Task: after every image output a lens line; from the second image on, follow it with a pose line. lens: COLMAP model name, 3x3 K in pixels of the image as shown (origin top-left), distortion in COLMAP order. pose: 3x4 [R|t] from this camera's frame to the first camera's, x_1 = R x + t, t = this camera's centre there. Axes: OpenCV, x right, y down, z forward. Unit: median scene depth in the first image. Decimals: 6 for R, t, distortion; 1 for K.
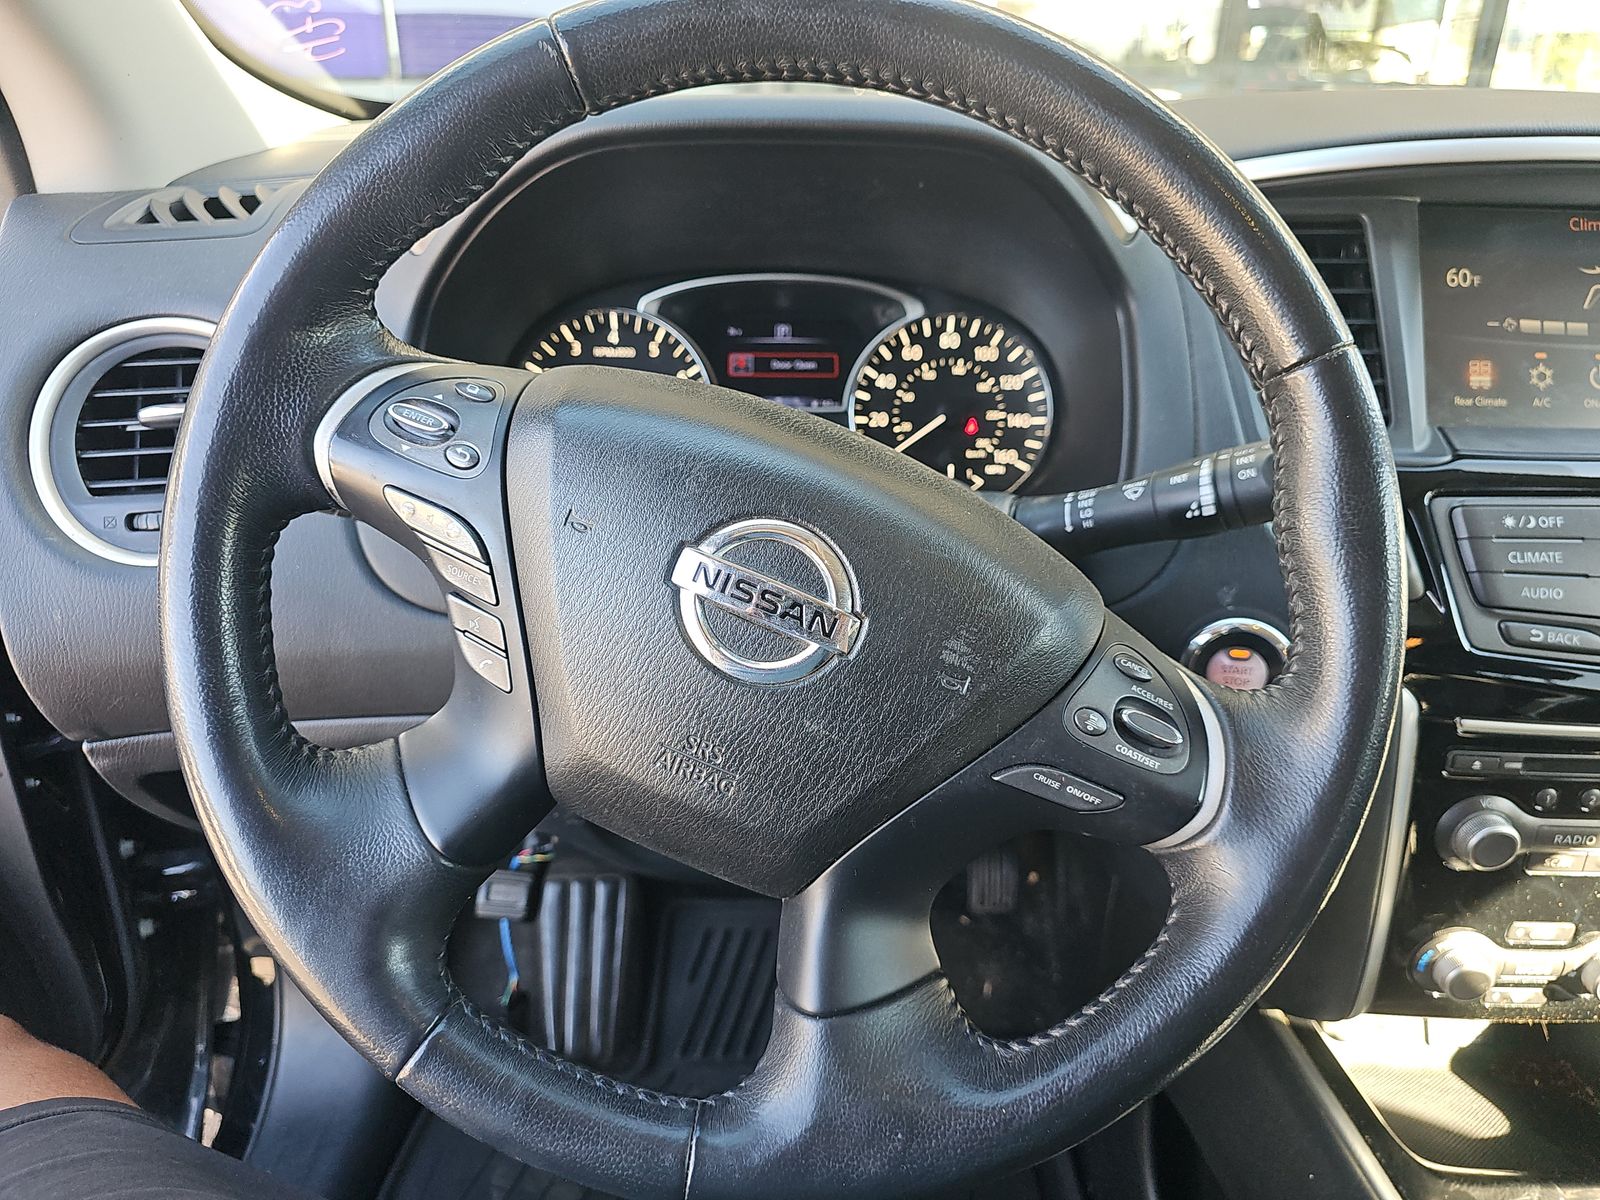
lens RADIAL K [[1084.1, 0, 804.3], [0, 1084.1, 599.8], [0, 0, 1]] dist [0.000914, -0.008774]
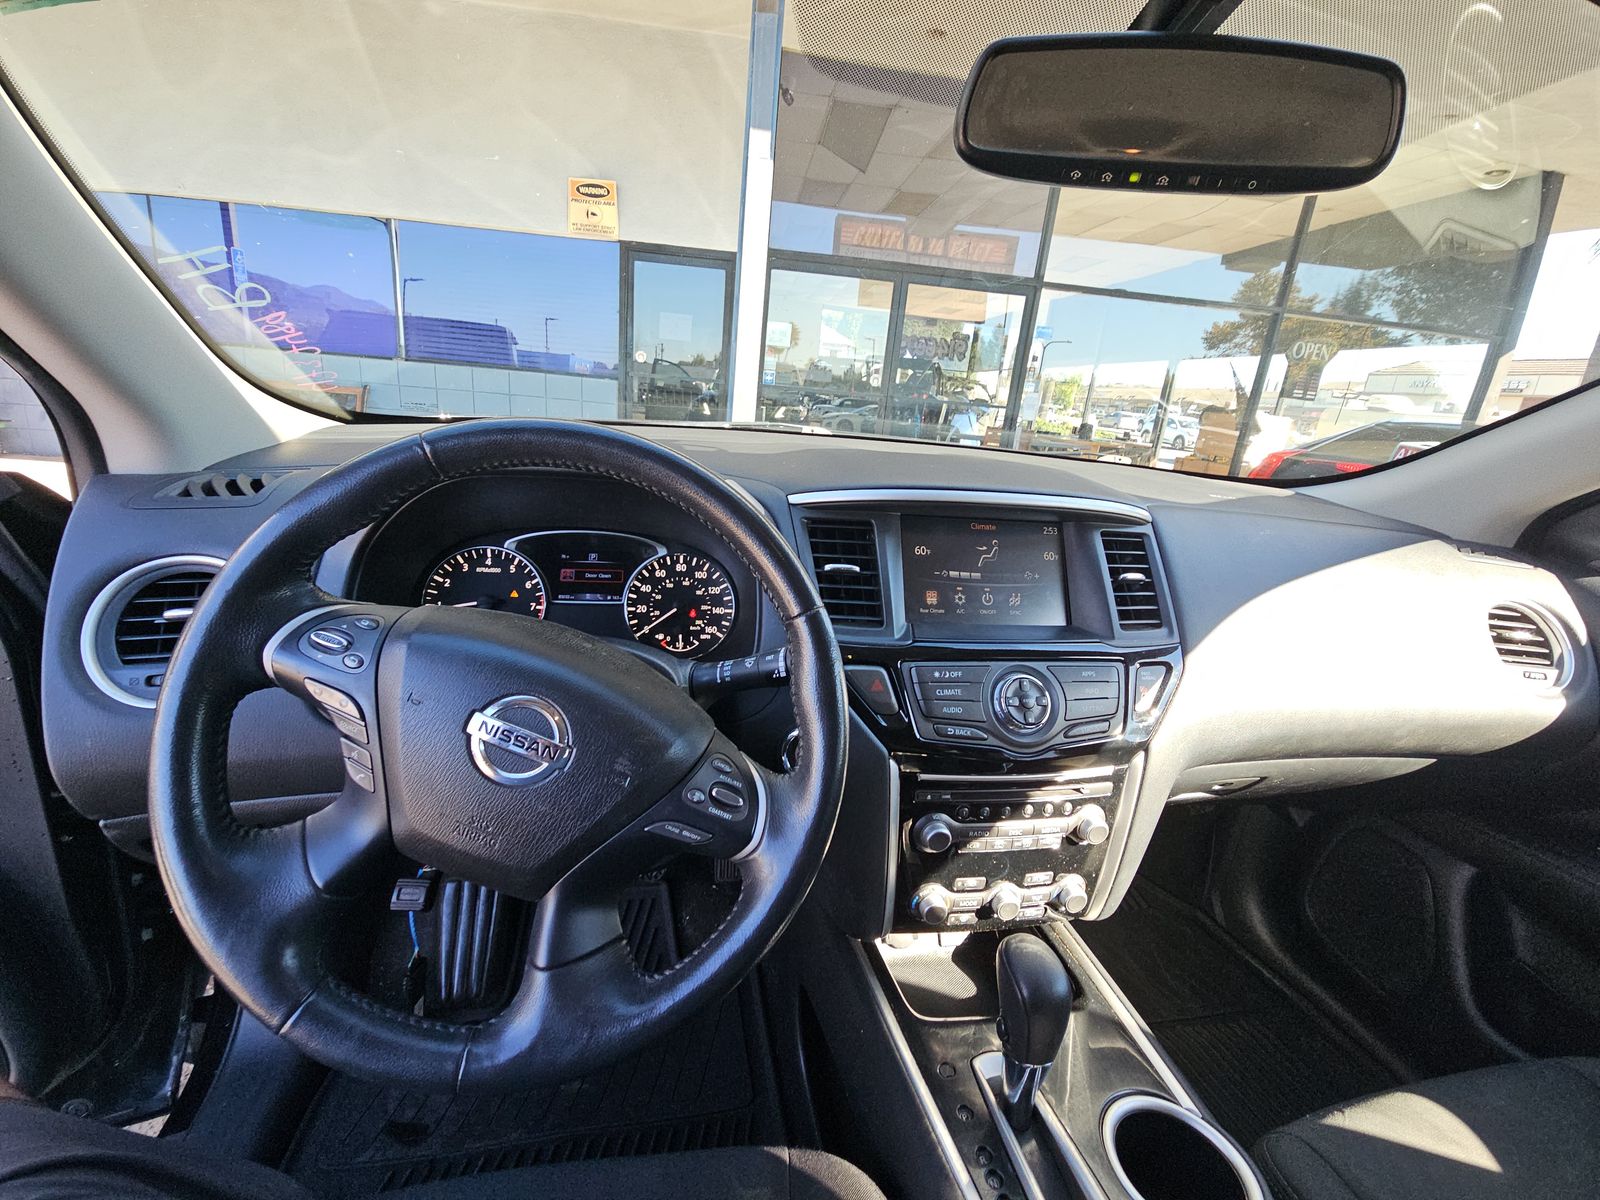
lens RADIAL K [[648.6, 0, 785.1], [0, 648.6, 592.3], [0, 0, 1]] dist [0.002993, -0.002374]
pose [[0.982059, 0.014447, 0.188019, 0.136816], [0.009816, 0.991792, -0.127481, -0.071753], [-0.188317, 0.127039, 0.973857, -0.155156]]
